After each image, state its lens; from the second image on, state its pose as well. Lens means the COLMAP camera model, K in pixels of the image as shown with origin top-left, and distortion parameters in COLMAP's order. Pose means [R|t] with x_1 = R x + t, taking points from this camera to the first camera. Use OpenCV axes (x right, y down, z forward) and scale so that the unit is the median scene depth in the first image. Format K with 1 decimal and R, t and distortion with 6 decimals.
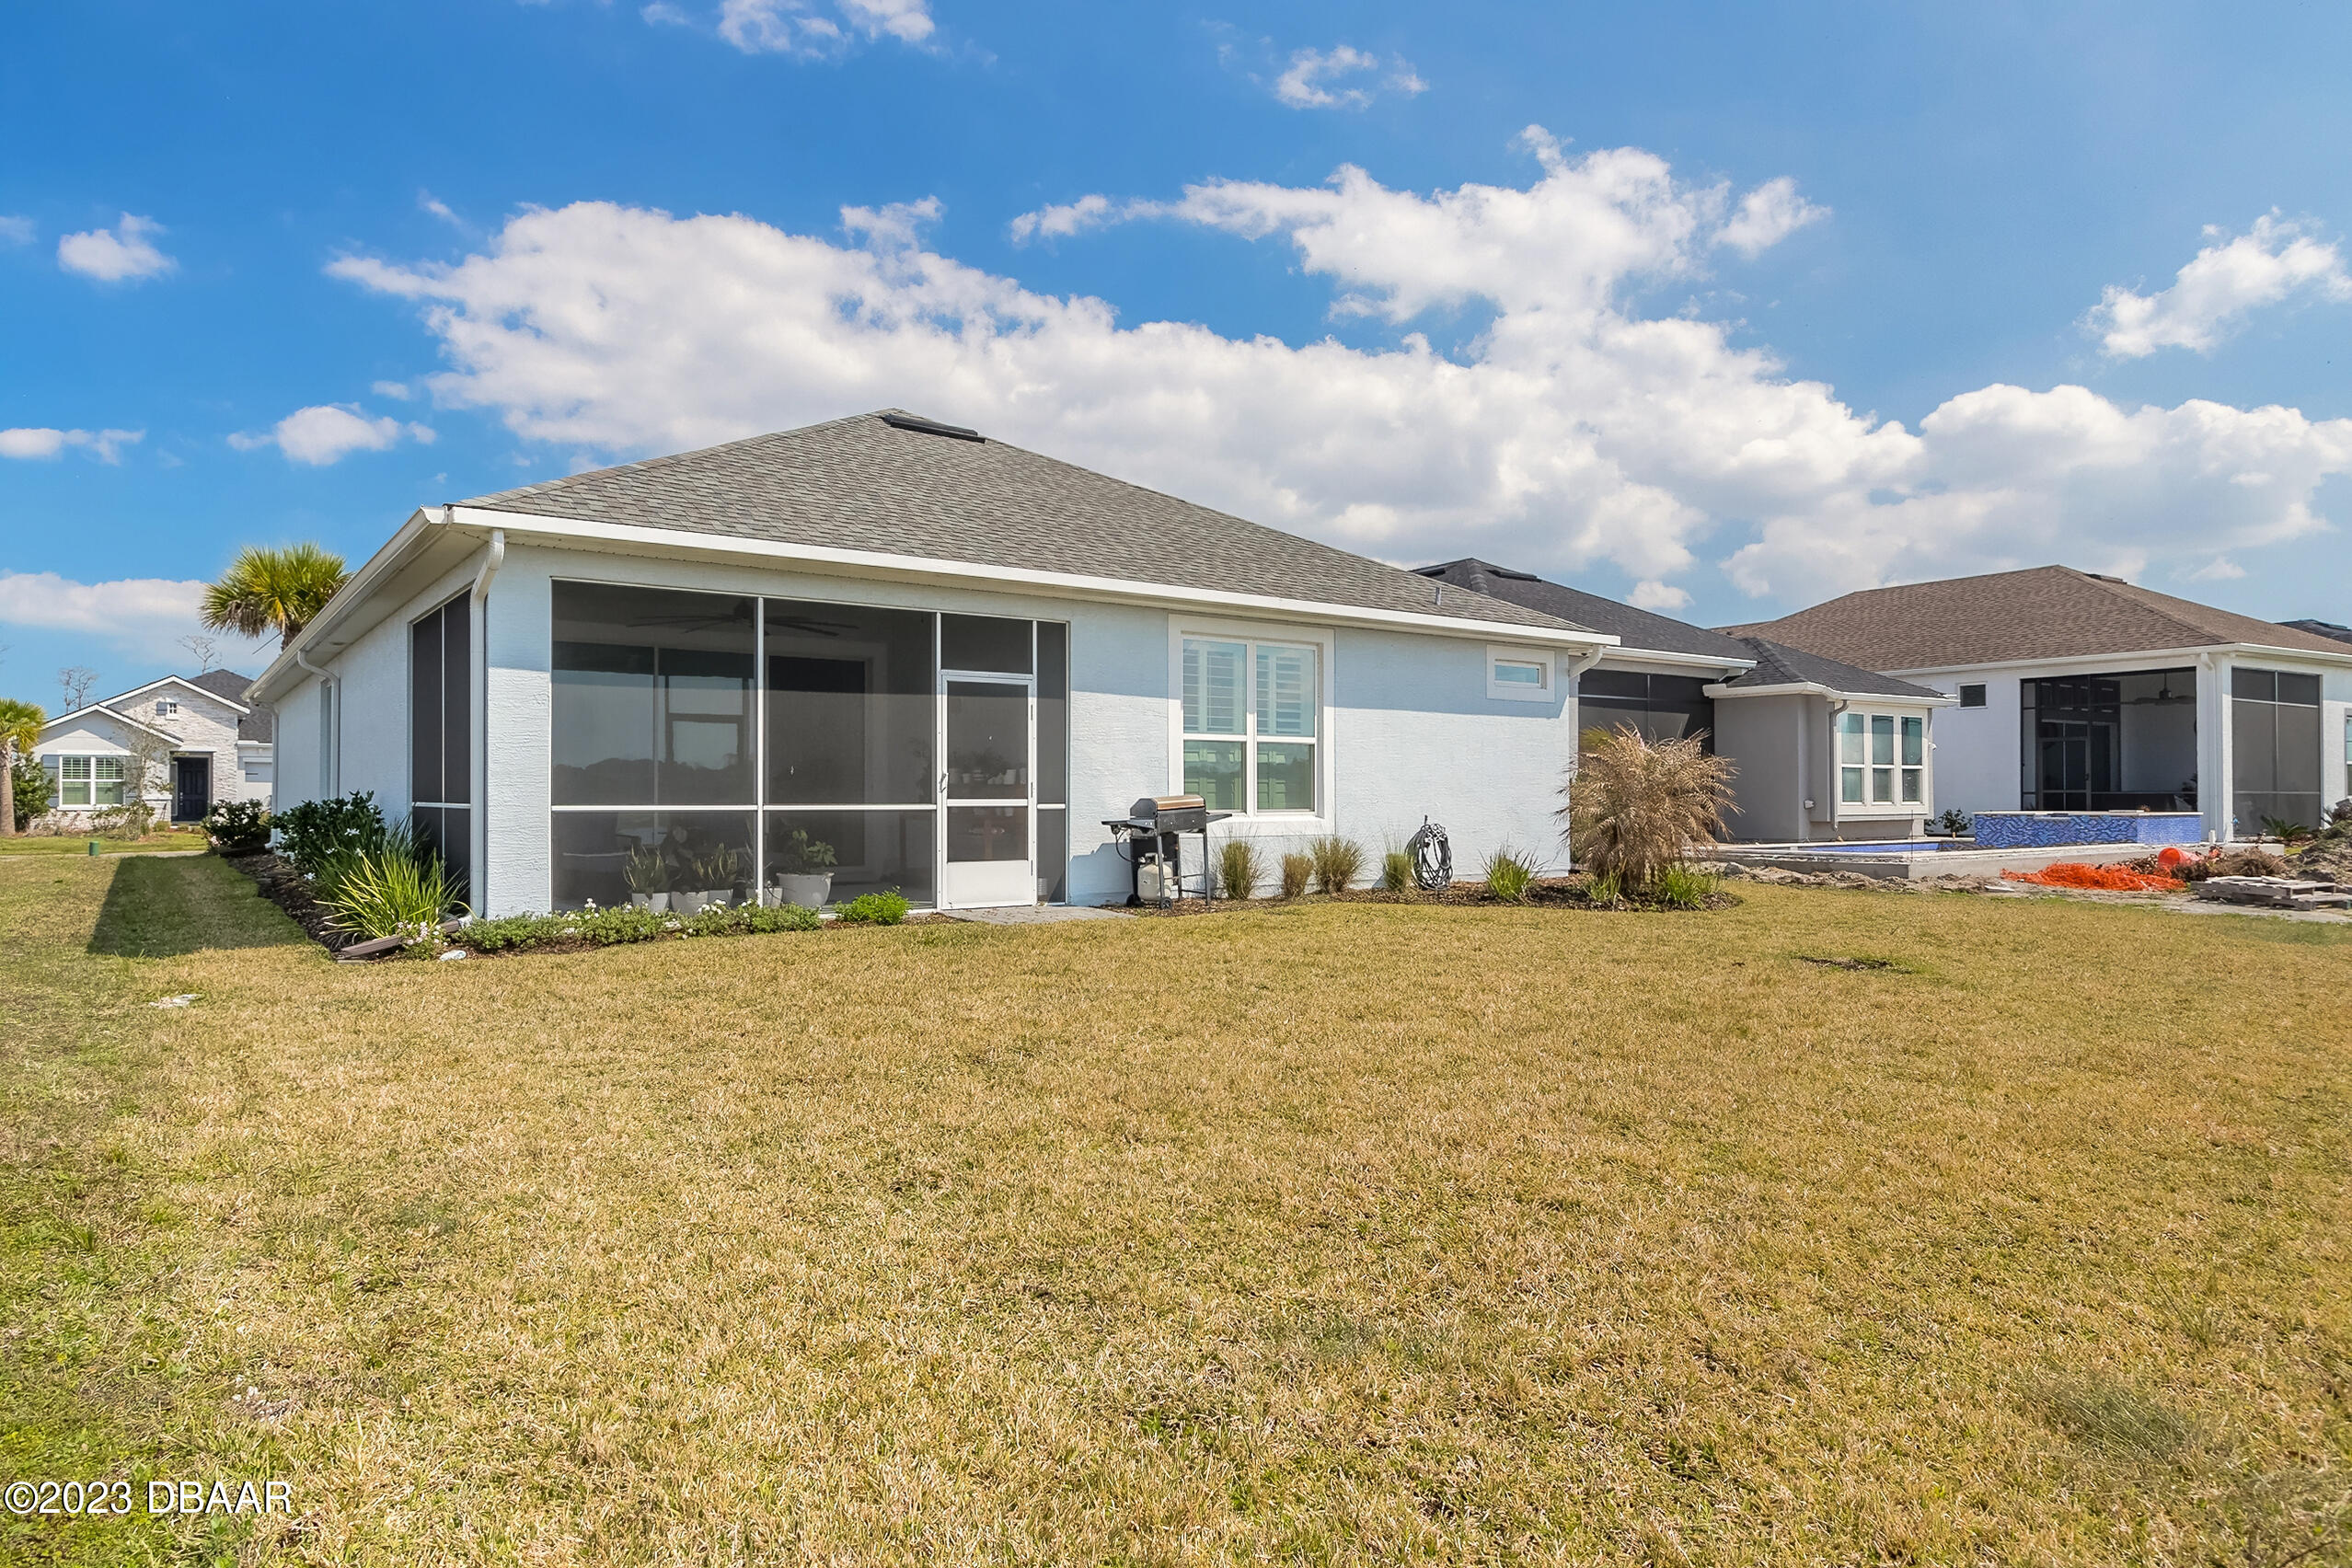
lens RADIAL K [[1360.2, 0, 1182.5], [0, 1360.2, 792.8], [0, 0, 1]] dist [0.004082, 0.002315]
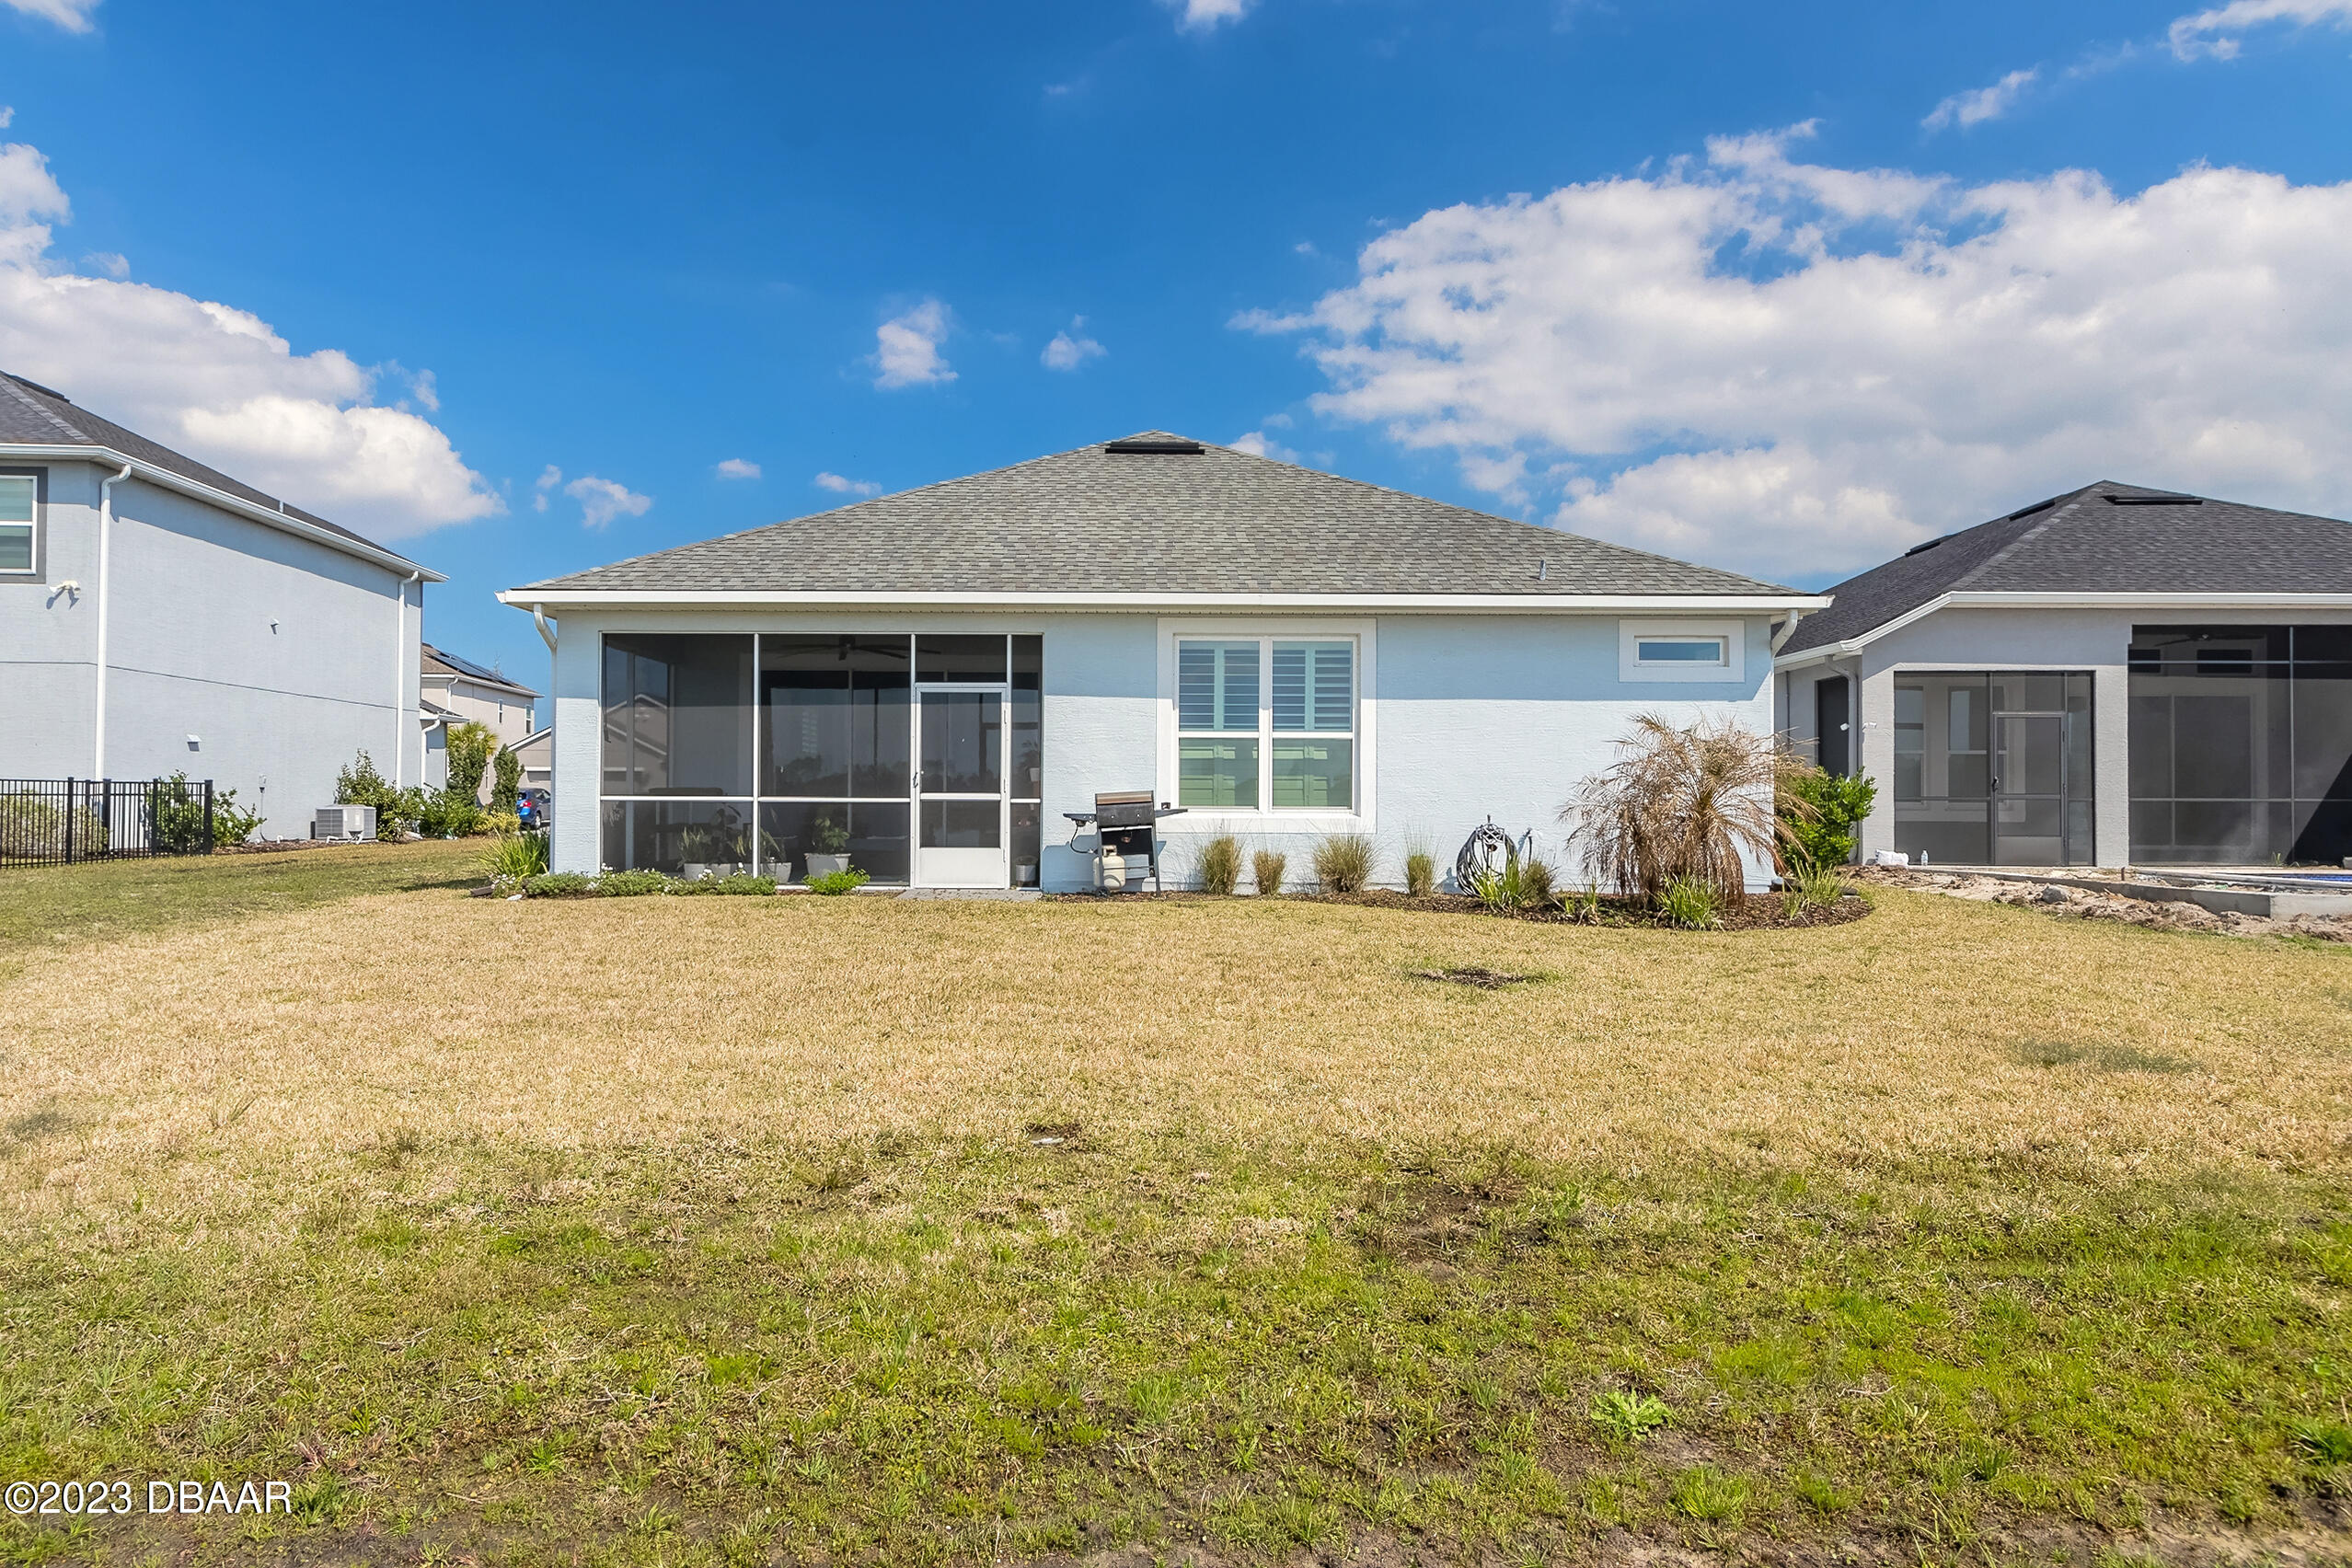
lens RADIAL K [[1469.8, 0, 1175.0], [0, 1469.8, 776.6], [0, 0, 1]] dist [0.011966, -0.001717]
pose [[0.811999, -0.003341, -0.583650, 0.701083], [-0.004098, 0.999926, -0.011425, 0.003538], [0.583645, 0.011669, 0.811925, 0.097739]]
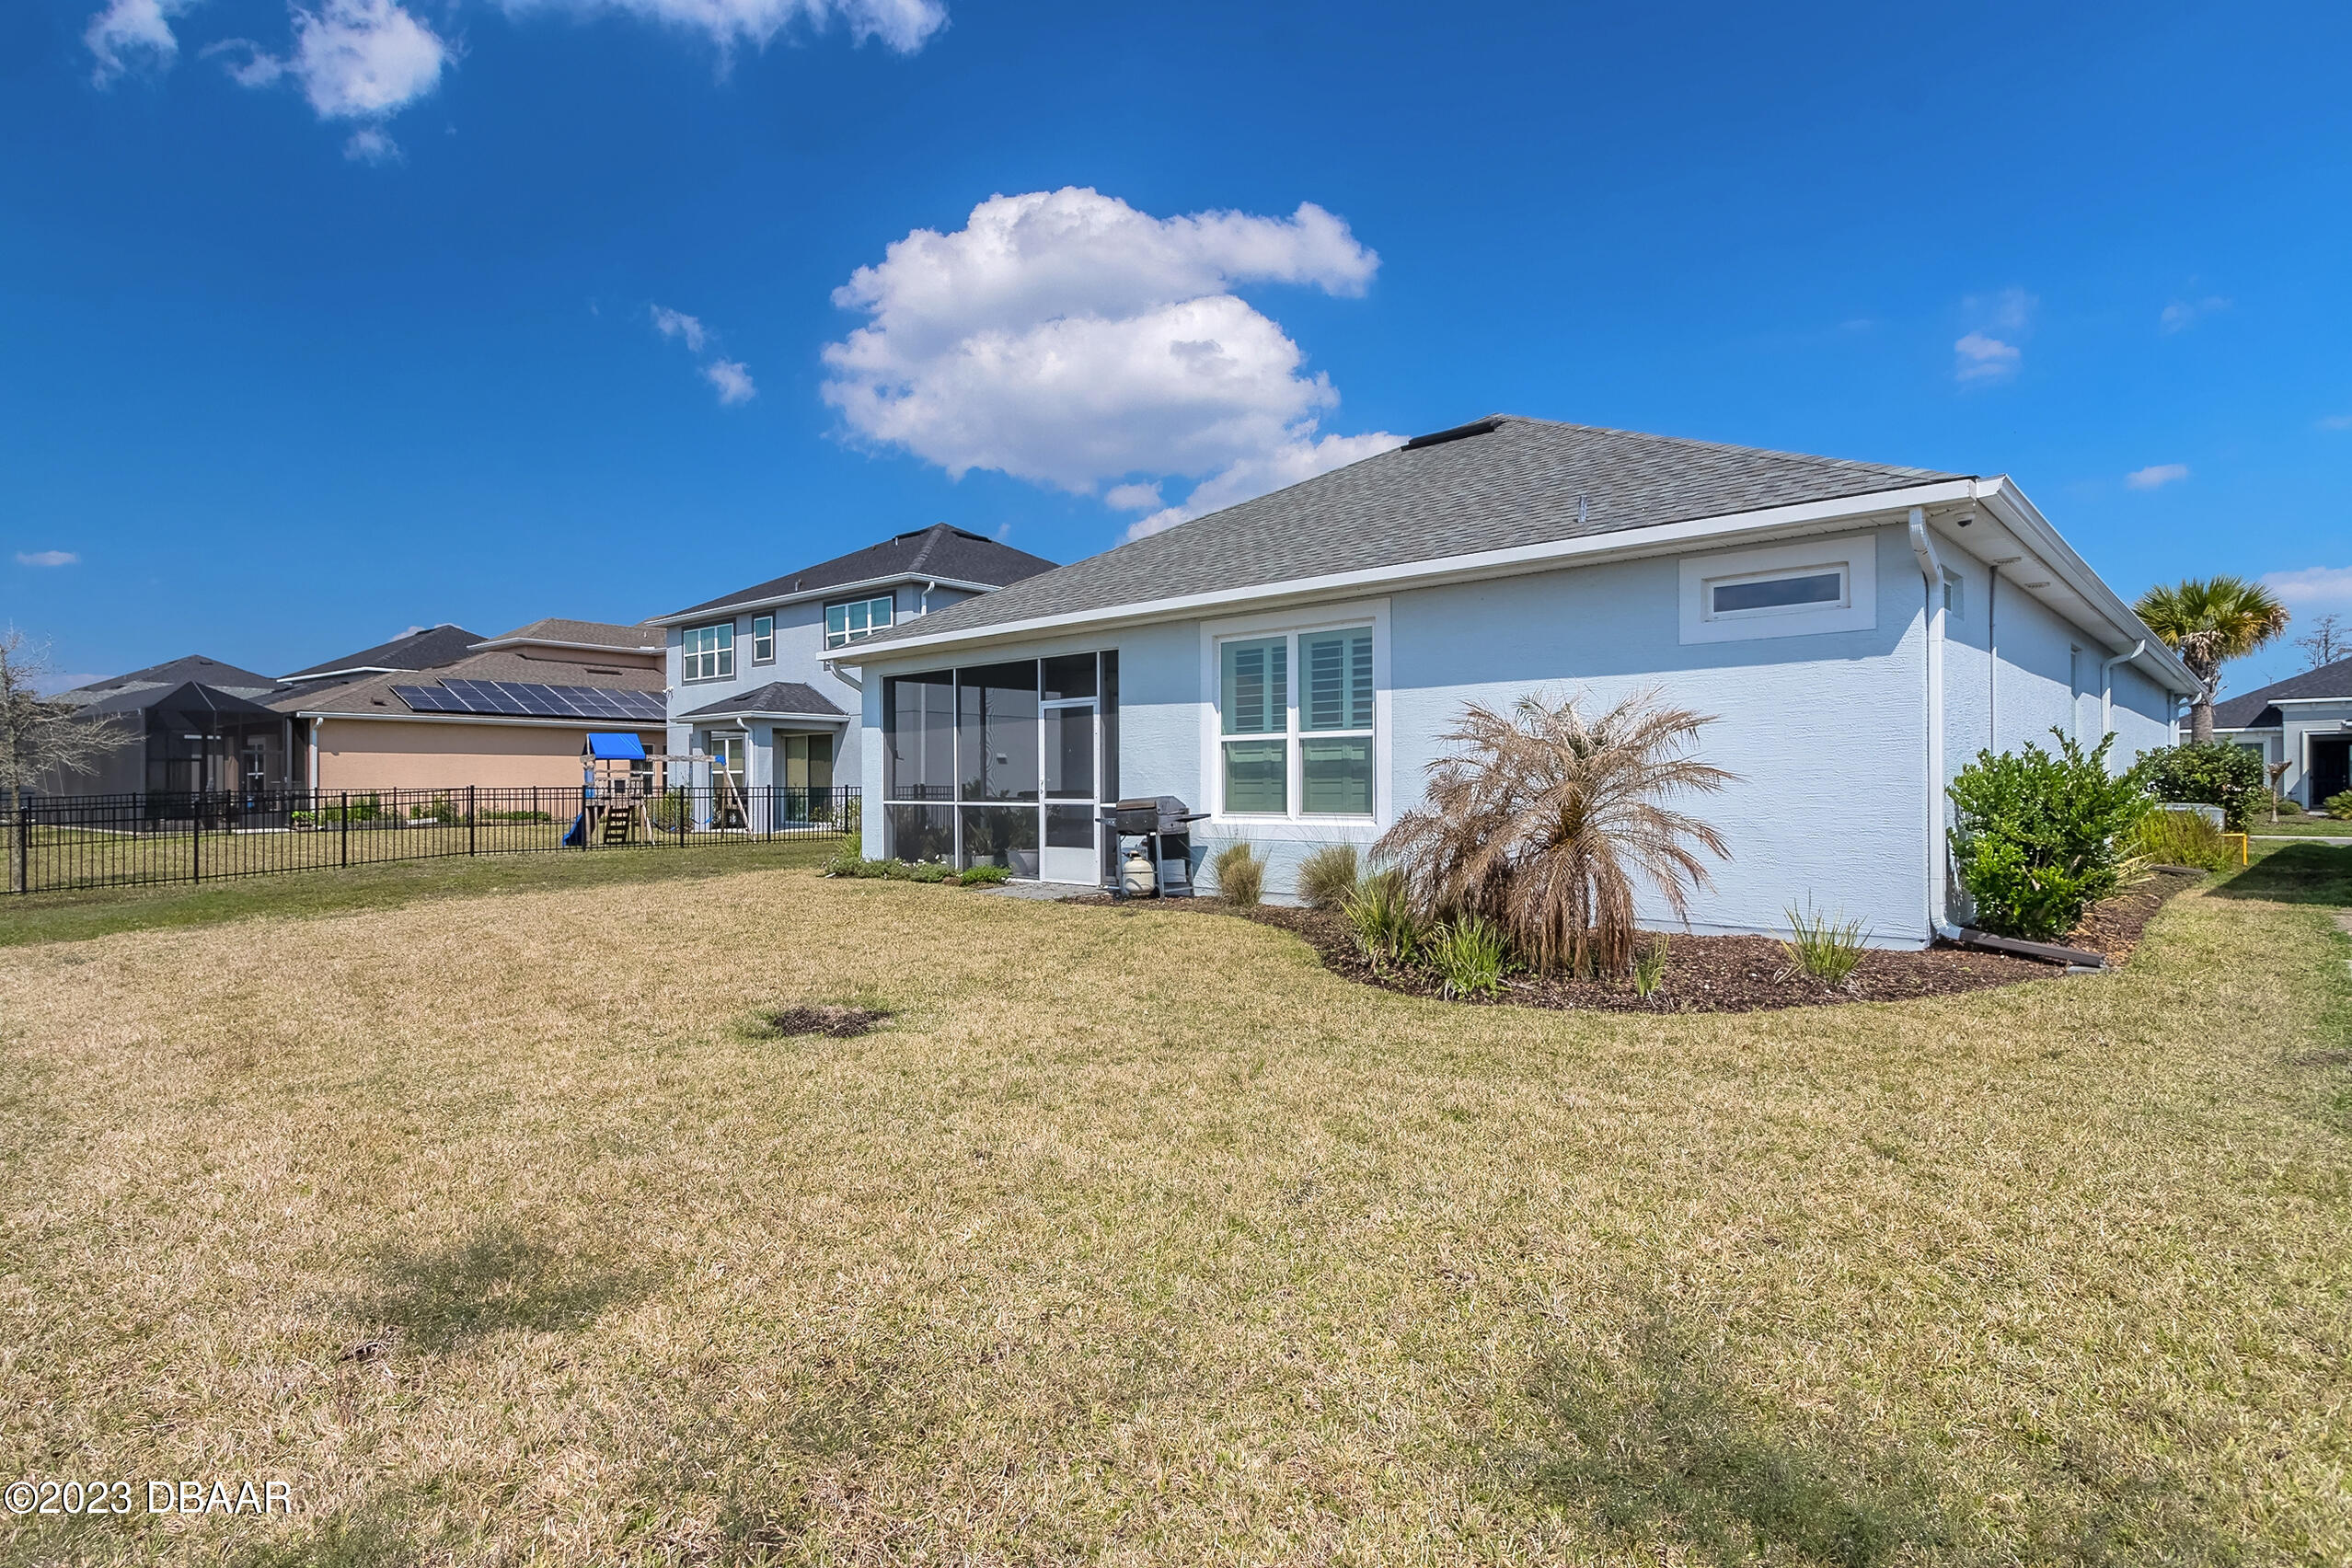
lens RADIAL K [[1234.6, 0, 1173.6], [0, 1234.6, 786.7], [0, 0, 1]] dist [0.000697, 0.000080]
pose [[0.178992, 0.000426, -0.983850, 0.974246], [0.007741, 0.999968, 0.001841, -0.007674], [0.983820, -0.007945, 0.178983, 0.859954]]
